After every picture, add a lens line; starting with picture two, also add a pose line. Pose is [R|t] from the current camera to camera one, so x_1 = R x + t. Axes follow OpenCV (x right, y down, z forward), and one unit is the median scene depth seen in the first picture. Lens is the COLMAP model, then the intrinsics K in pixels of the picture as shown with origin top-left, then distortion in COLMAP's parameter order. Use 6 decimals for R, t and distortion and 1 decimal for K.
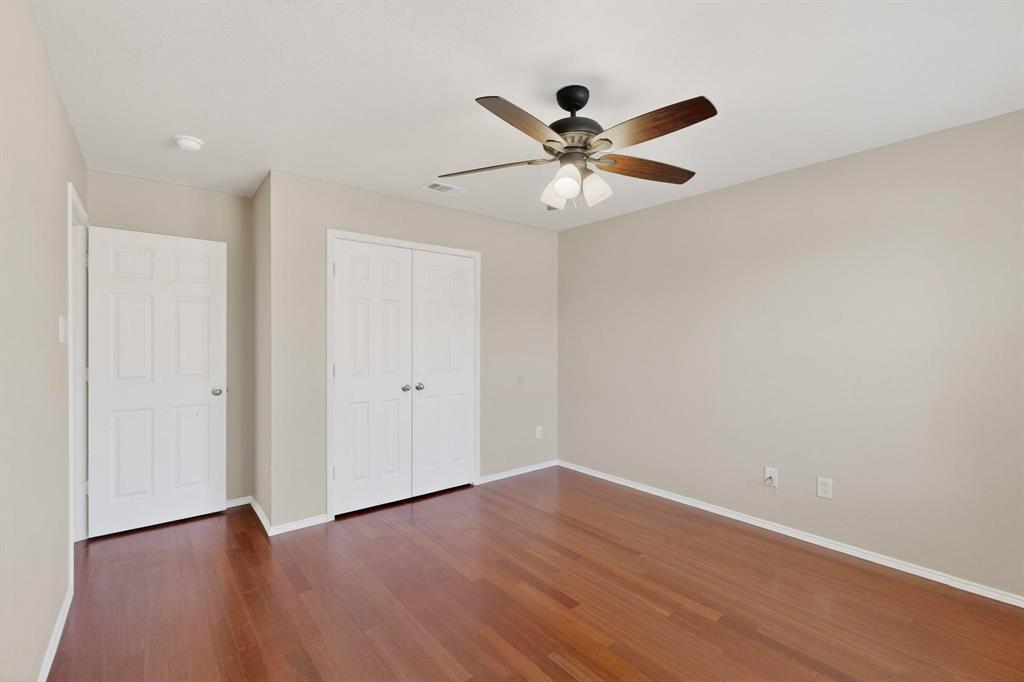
lens RADIAL K [[445.5, 0, 512.0], [0, 445.5, 341.0], [0, 0, 1]] dist [0.002145, 0.000091]
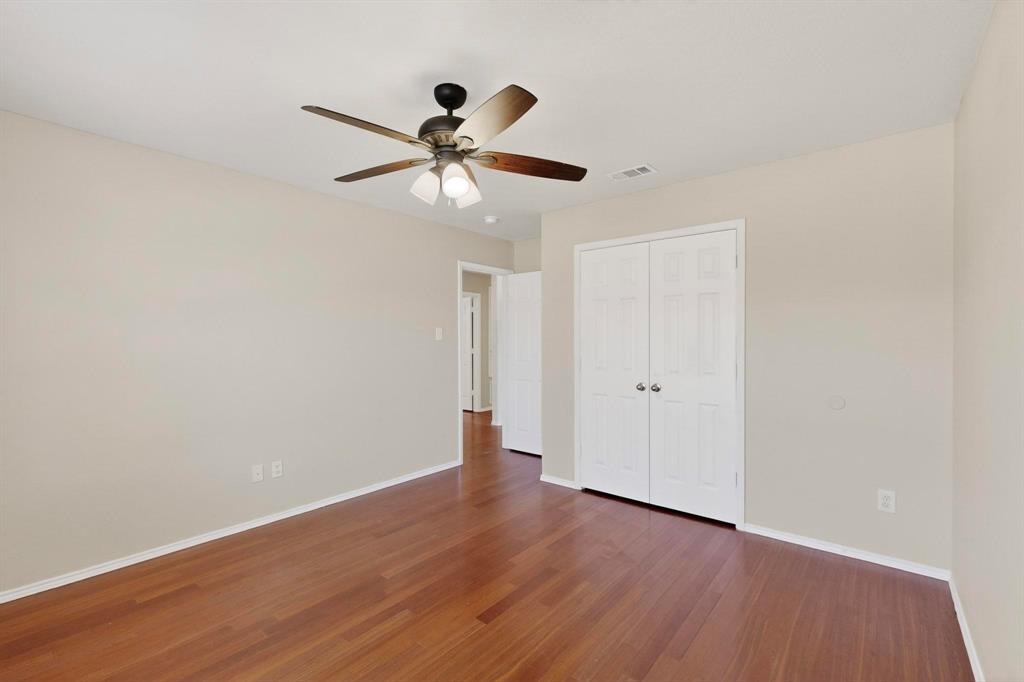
lens RADIAL K [[445.5, 0, 512.0], [0, 445.5, 341.0], [0, 0, 1]] dist [0.002145, 0.000091]
pose [[0.196755, 0.002406, -0.980450, 0.654545], [0.002551, 0.999992, 0.002966, 0.001145], [0.980449, -0.003084, 0.196748, 0.535096]]
